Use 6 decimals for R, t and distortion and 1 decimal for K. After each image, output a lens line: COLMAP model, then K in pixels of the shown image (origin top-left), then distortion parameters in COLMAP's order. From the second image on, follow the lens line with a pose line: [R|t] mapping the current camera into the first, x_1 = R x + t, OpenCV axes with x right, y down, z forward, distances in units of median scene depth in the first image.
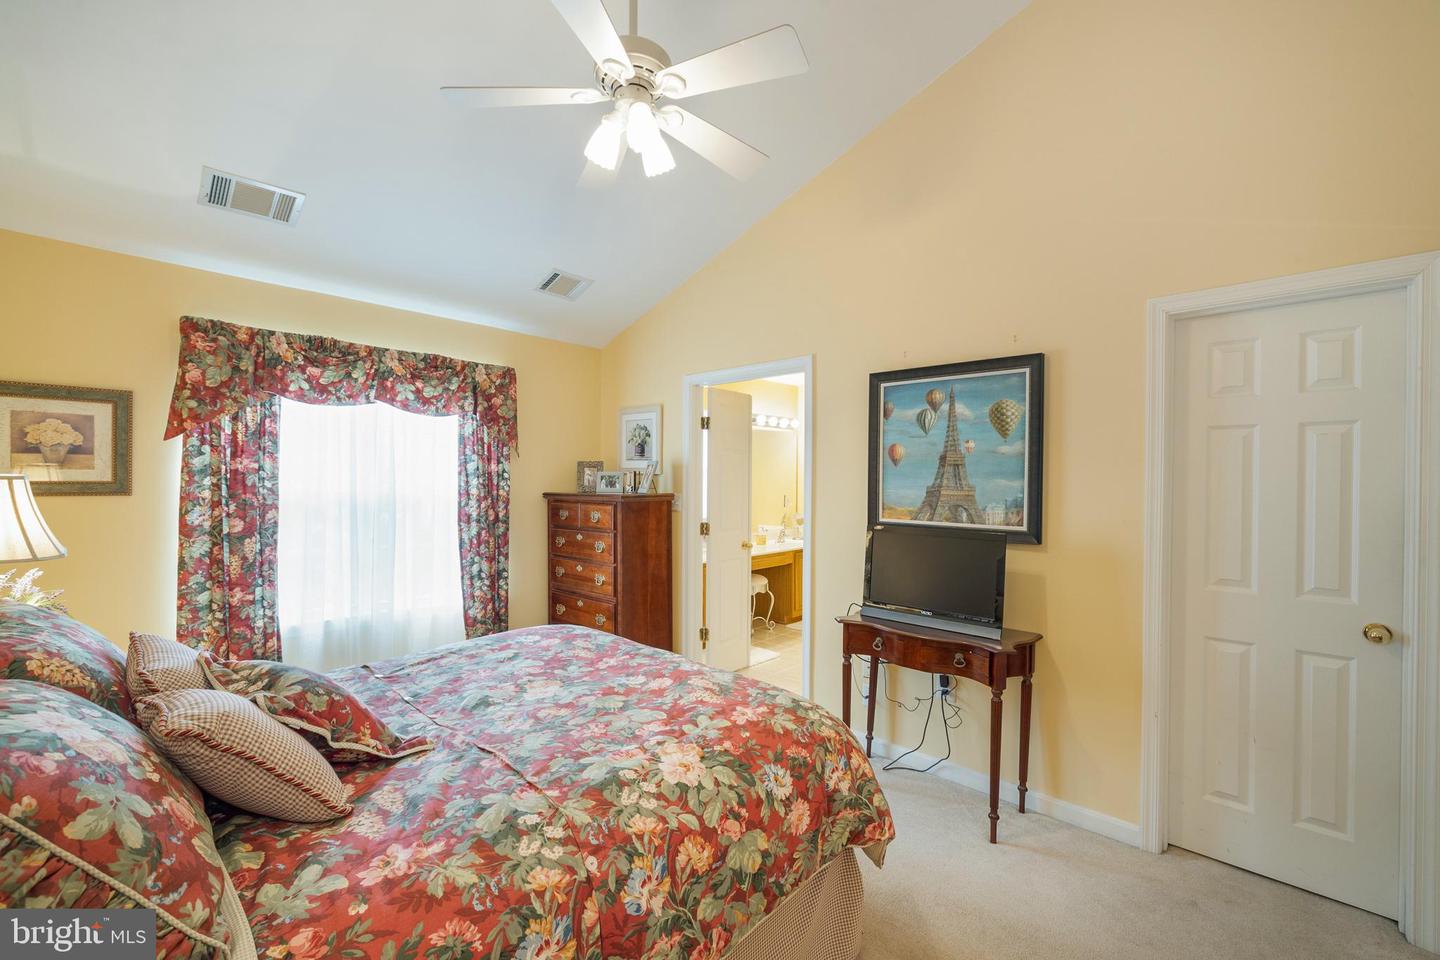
lens RADIAL K [[598.7, 0, 712.3], [0, 598.7, 479.5], [0, 0, 1]] dist [-0.000492, 0.000541]
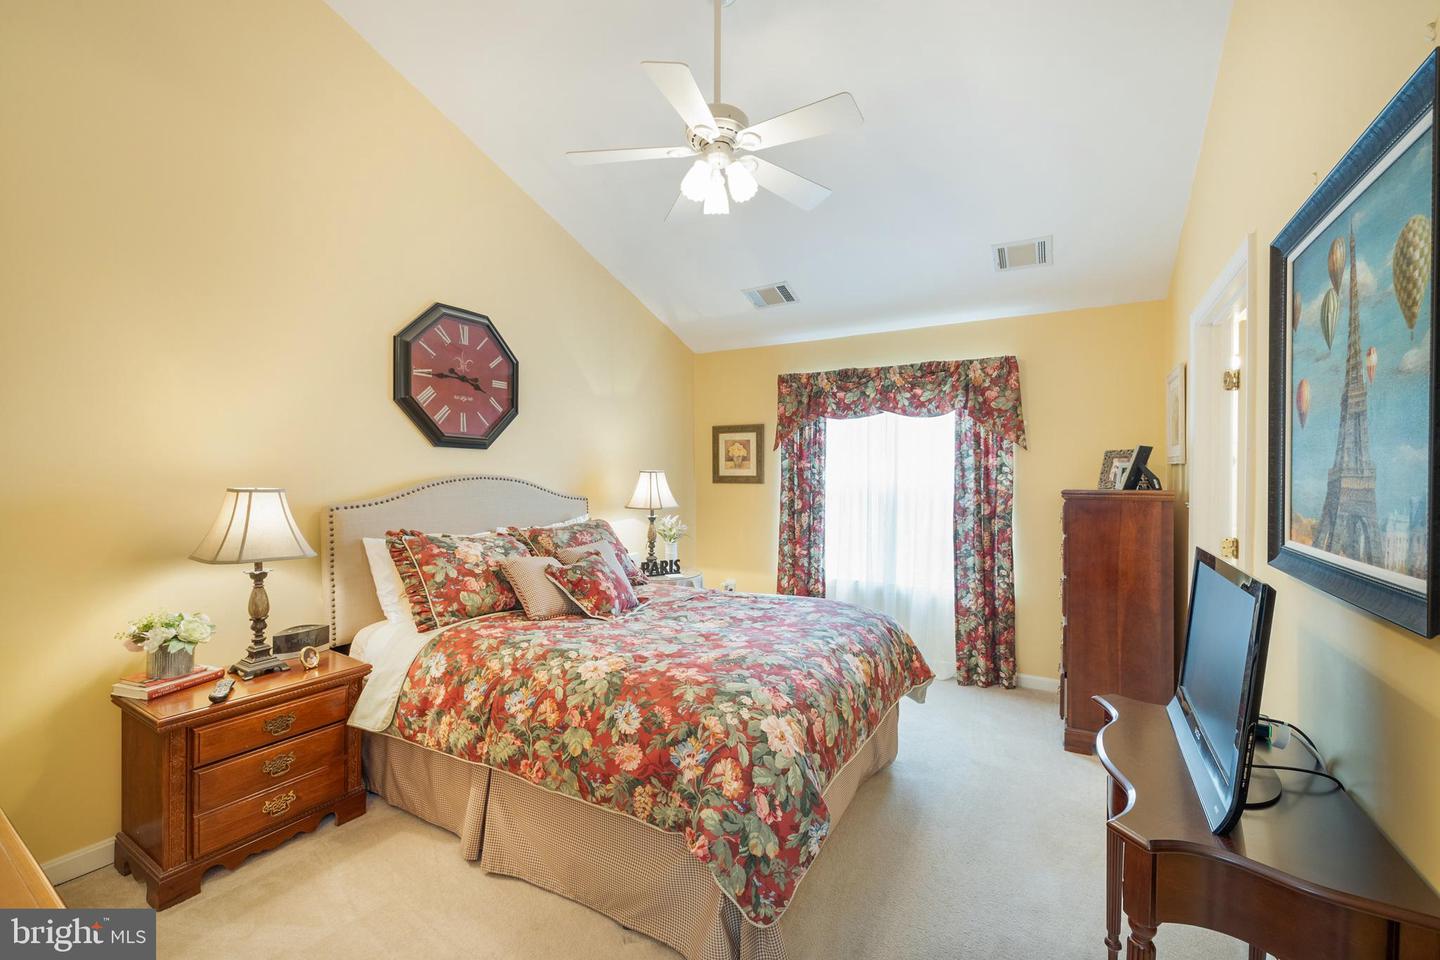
lens RADIAL K [[598.7, 0, 726.2], [0, 598.7, 481.7], [0, 0, 1]] dist [-0.000492, 0.000541]
pose [[0.228211, 0.000155, -0.973612, 0.659287], [-0.004180, 0.999991, -0.000821, 0.020784], [0.973603, 0.004257, 0.228209, 0.467124]]
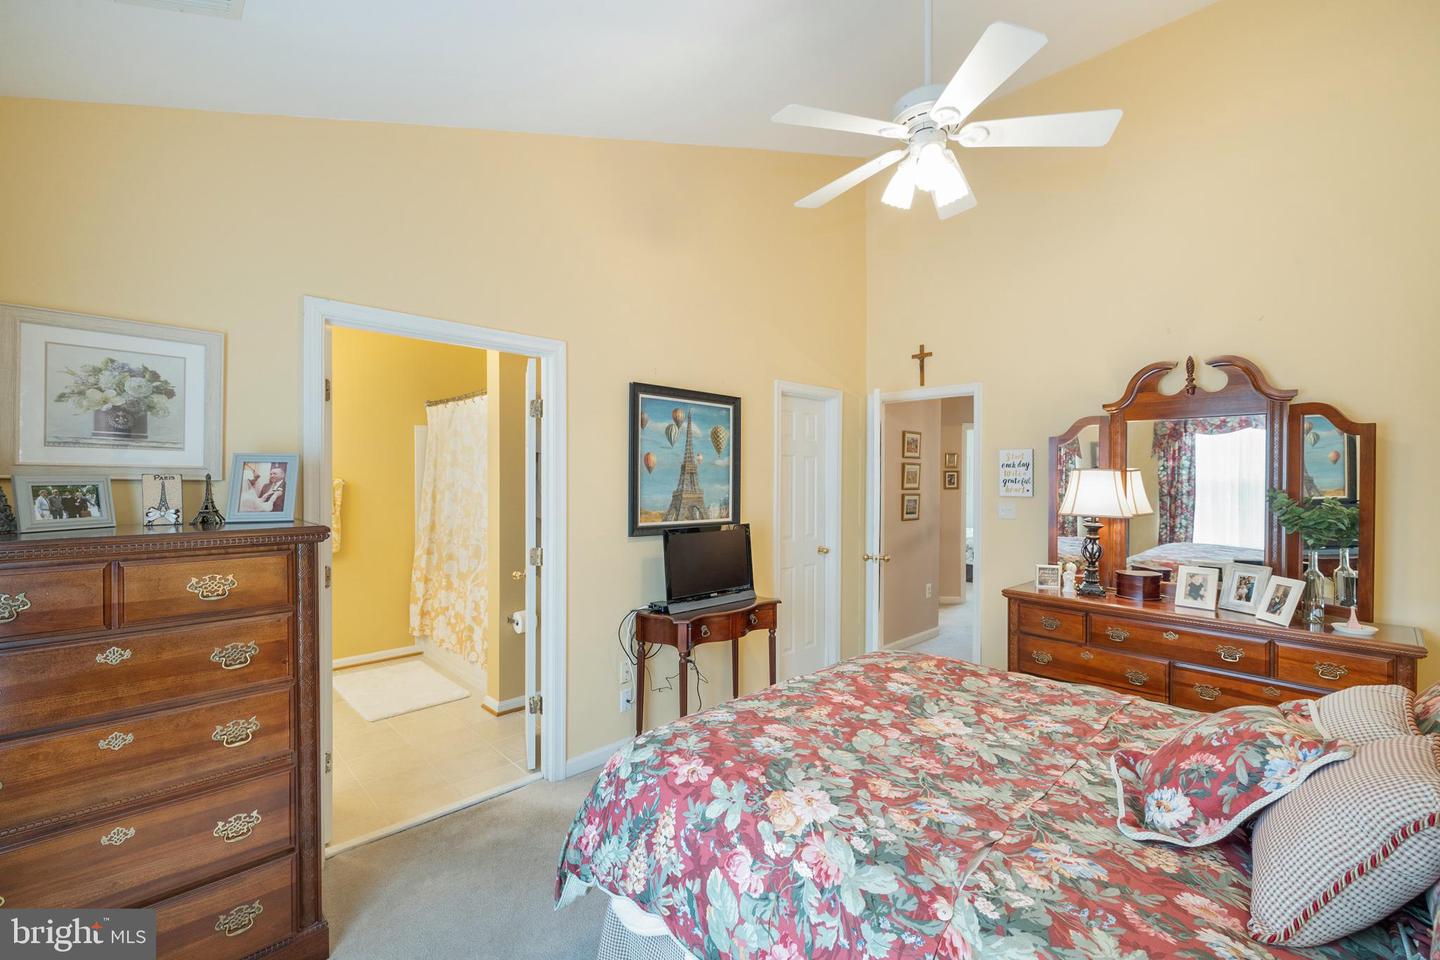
lens RADIAL K [[598.7, 0, 692.9], [0, 598.7, 476.4], [0, 0, 1]] dist [-0.000492, 0.000541]
pose [[0.071111, -0.008181, 0.997435, -0.621888], [-0.006653, 0.999940, 0.008676, -0.021729], [-0.997446, -0.007252, 0.071053, 0.690208]]
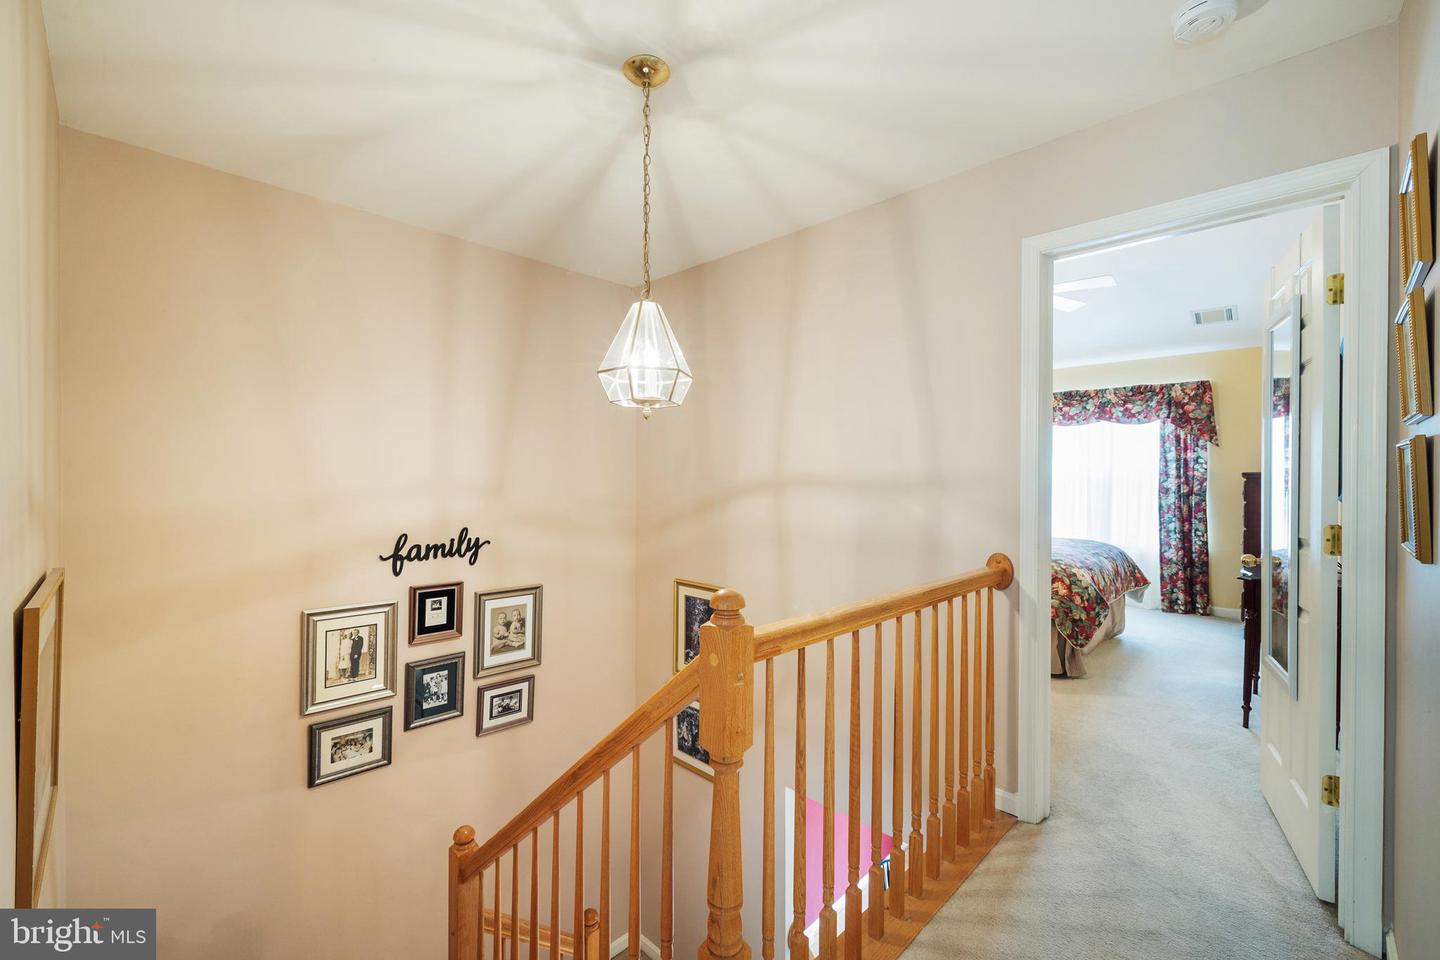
lens RADIAL K [[598.7, 0, 723.0], [0, 598.7, 480.8], [0, 0, 1]] dist [-0.000492, 0.000541]
pose [[-0.012778, -0.000975, -0.999918, 1.389851], [-0.006716, 0.999977, -0.000889, 0.063937], [0.999896, 0.006704, -0.012784, -0.090558]]
